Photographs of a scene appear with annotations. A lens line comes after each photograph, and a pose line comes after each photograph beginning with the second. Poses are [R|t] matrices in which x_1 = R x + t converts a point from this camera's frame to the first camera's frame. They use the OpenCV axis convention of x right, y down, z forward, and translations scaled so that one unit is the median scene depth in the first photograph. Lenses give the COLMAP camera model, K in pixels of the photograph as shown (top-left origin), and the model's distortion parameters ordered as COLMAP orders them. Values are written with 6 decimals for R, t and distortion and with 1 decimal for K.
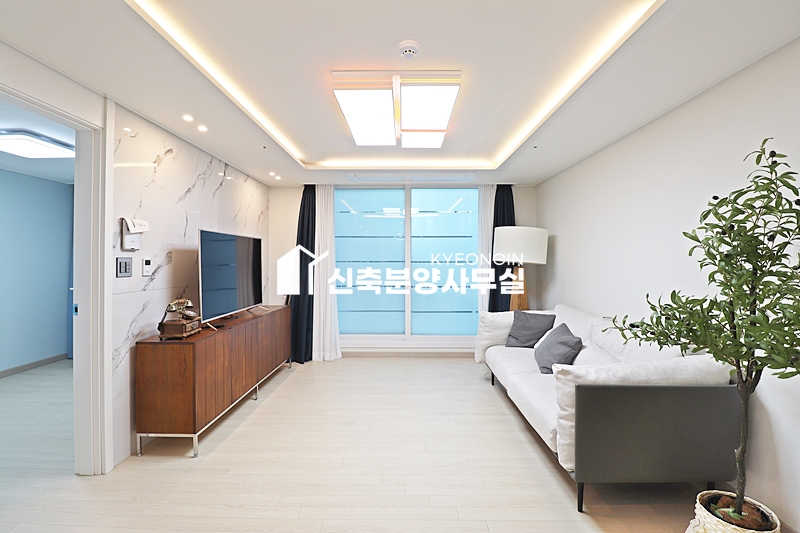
lens RADIAL K [[368.6, 0, 399.2], [0, 368.6, 262.9], [0, 0, 1]] dist [-0.001537, -0.000155]
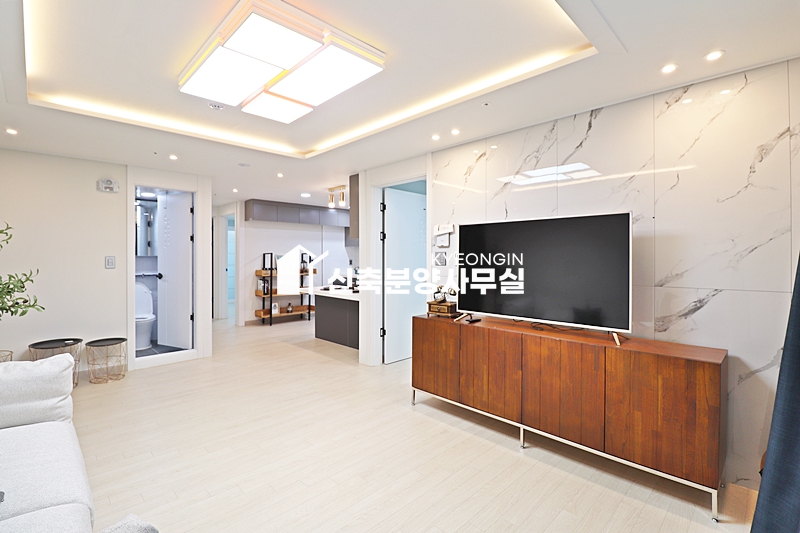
lens RADIAL K [[368.6, 0, 400.4], [0, 368.6, 259.8], [0, 0, 1]] dist [-0.001537, -0.000155]
pose [[-0.702401, -0.003150, -0.711774, 0.344596], [-0.007778, 0.999964, 0.003249, 0.010637], [0.711739, 0.007818, -0.702401, 1.602911]]
